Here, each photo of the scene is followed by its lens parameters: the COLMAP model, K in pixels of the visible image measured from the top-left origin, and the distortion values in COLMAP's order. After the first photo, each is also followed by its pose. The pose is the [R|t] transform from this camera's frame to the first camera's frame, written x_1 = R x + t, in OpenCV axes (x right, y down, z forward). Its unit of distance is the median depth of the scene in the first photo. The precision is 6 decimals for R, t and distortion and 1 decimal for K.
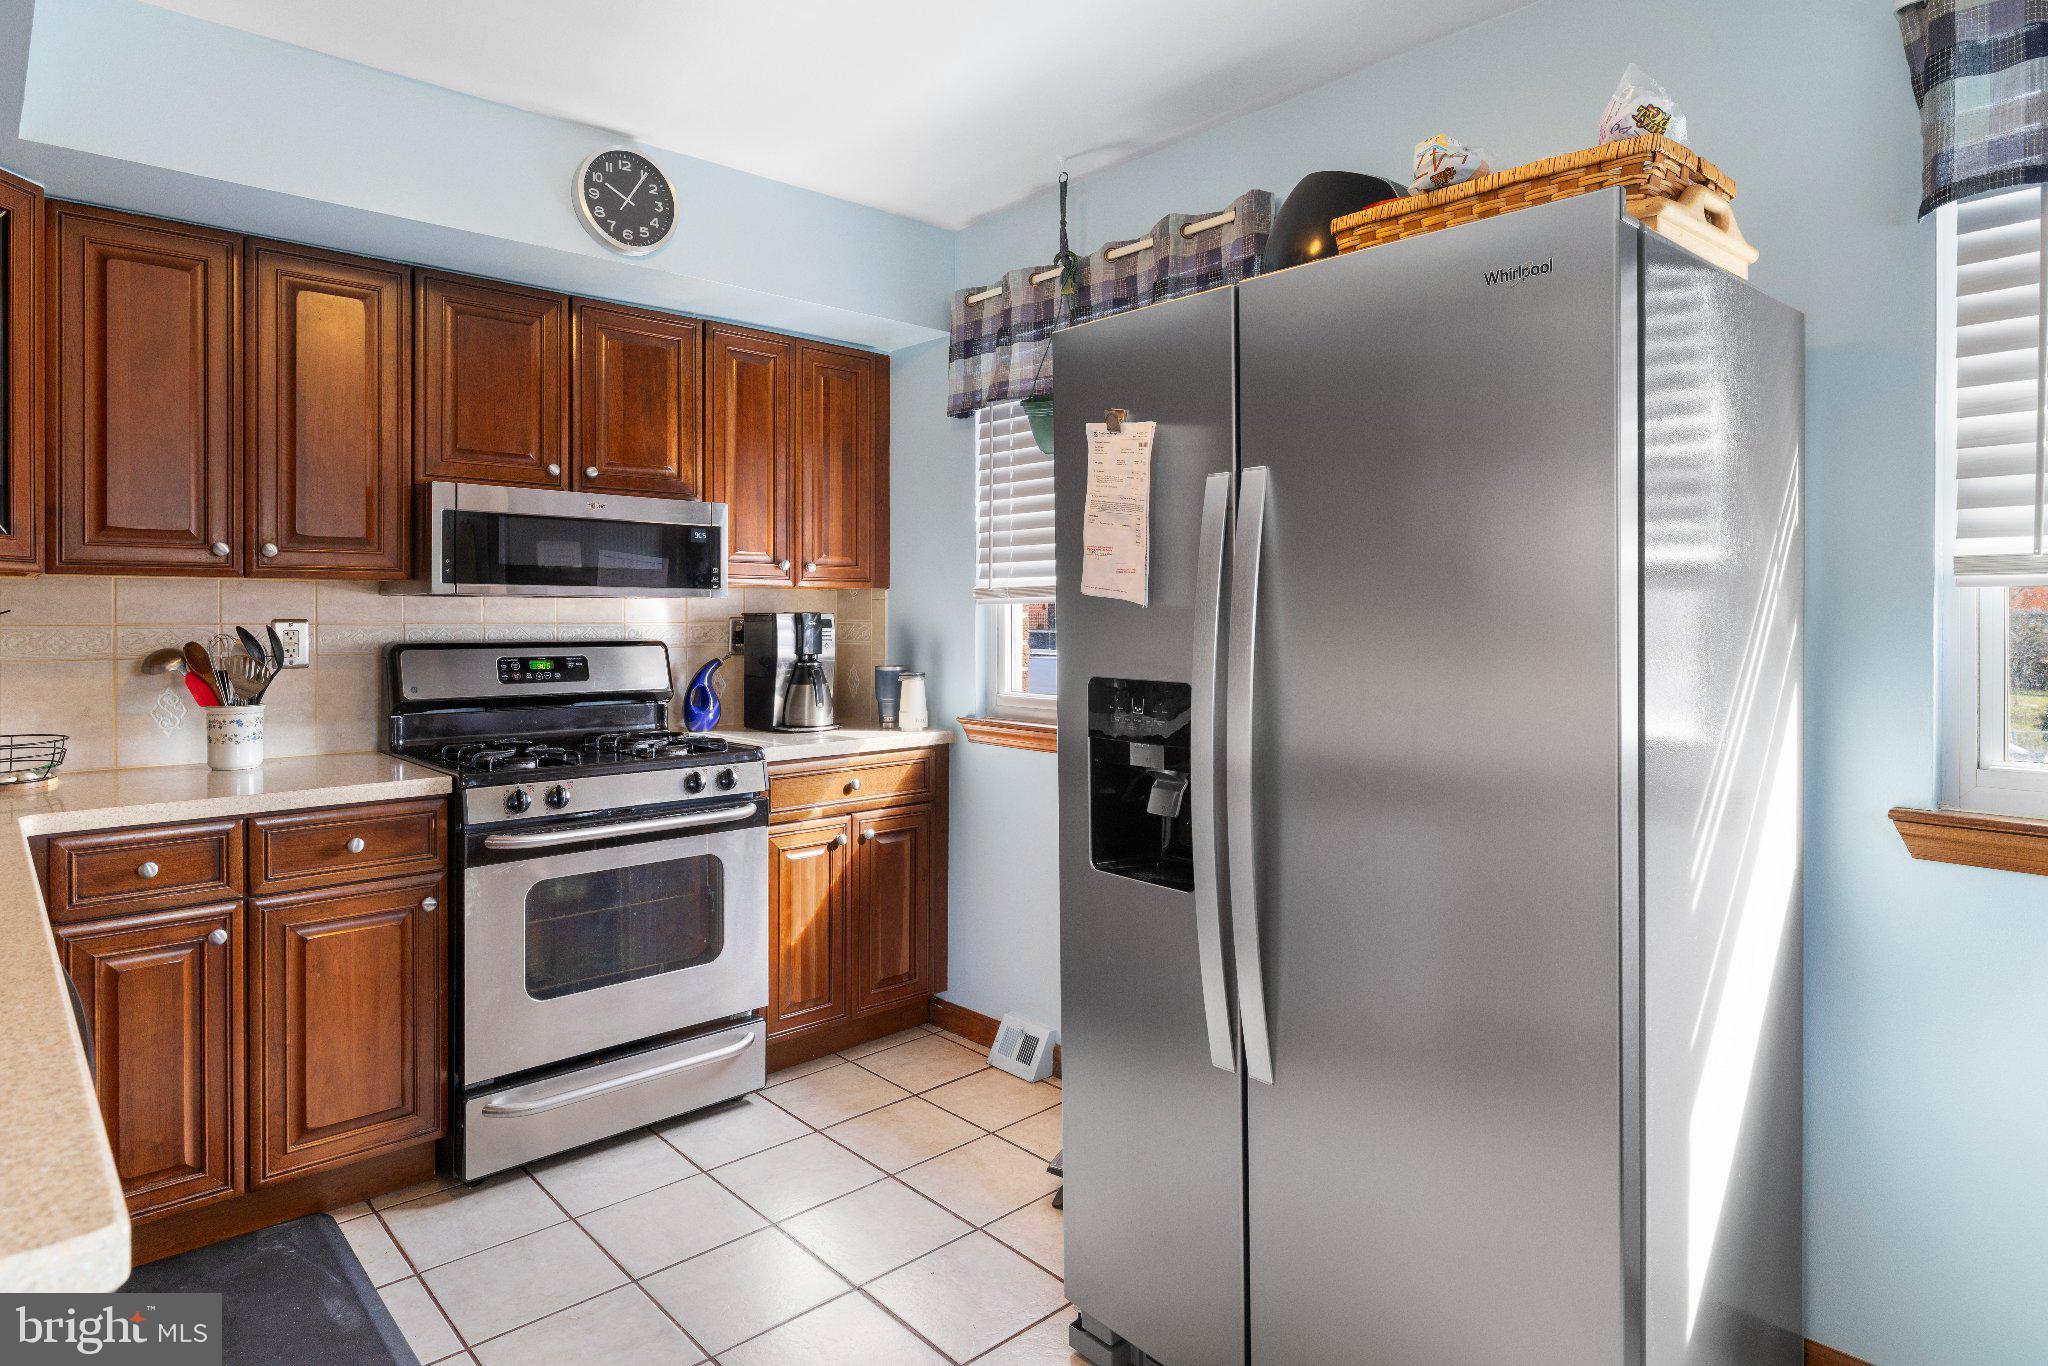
lens RADIAL K [[1151.6, 0, 1024.1], [0, 1151.6, 626.3], [0, 0, 1]] dist [-0.003793, -0.002163]
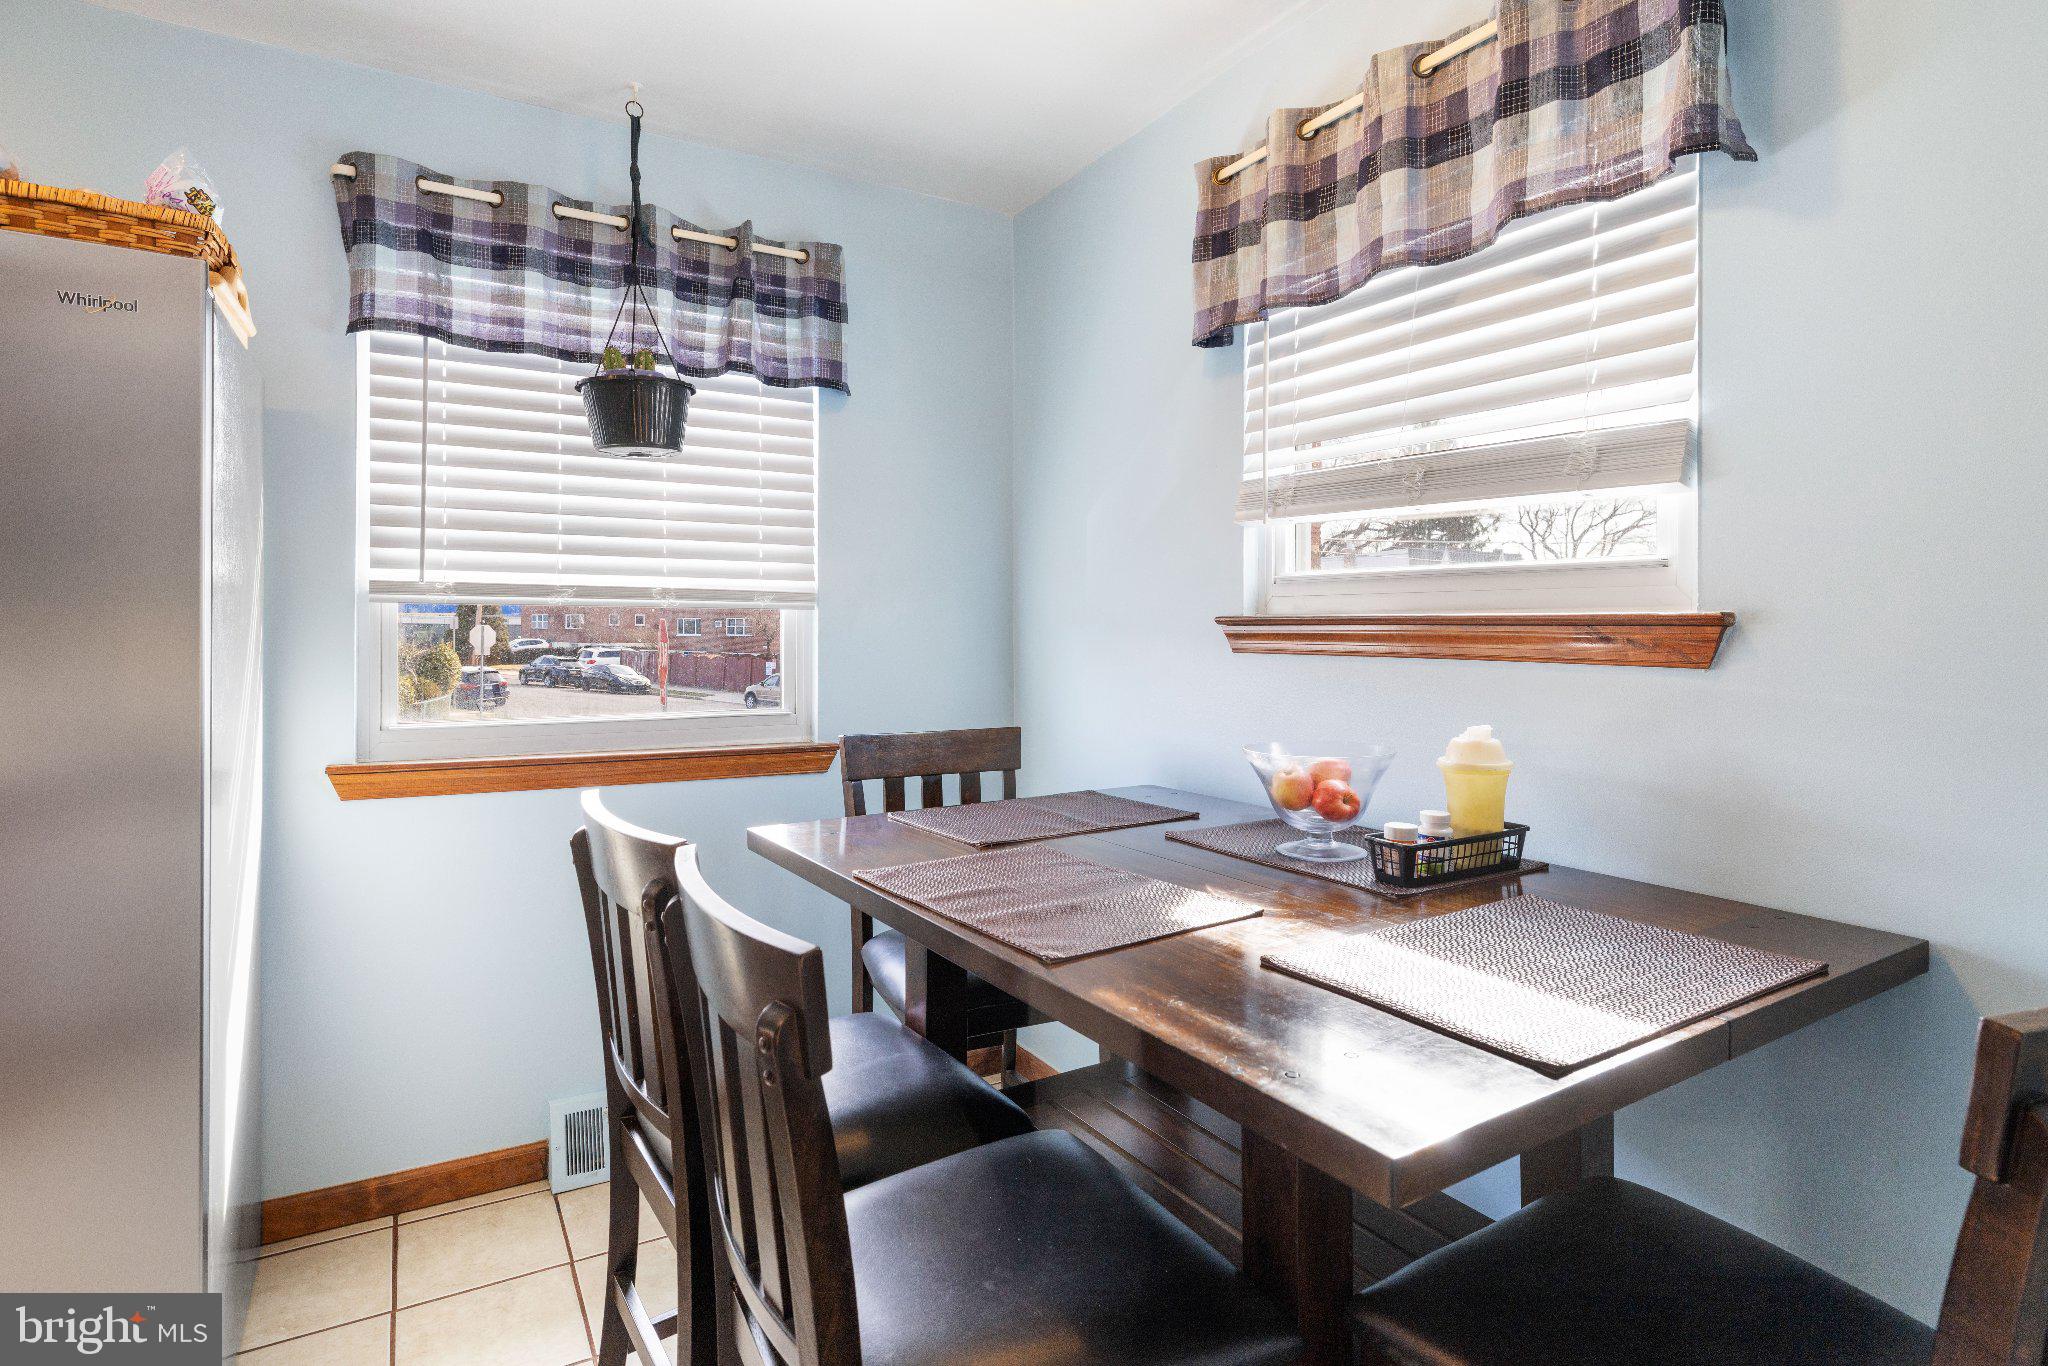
lens RADIAL K [[1151.6, 0, 1024.1], [0, 1151.6, 626.3], [0, 0, 1]] dist [-0.003793, -0.002163]
pose [[0.185663, 0.007065, 0.982588, -0.426830], [0.003386, 0.999964, -0.007830, 0.009075], [-0.982608, 0.004781, 0.185632, -0.050463]]
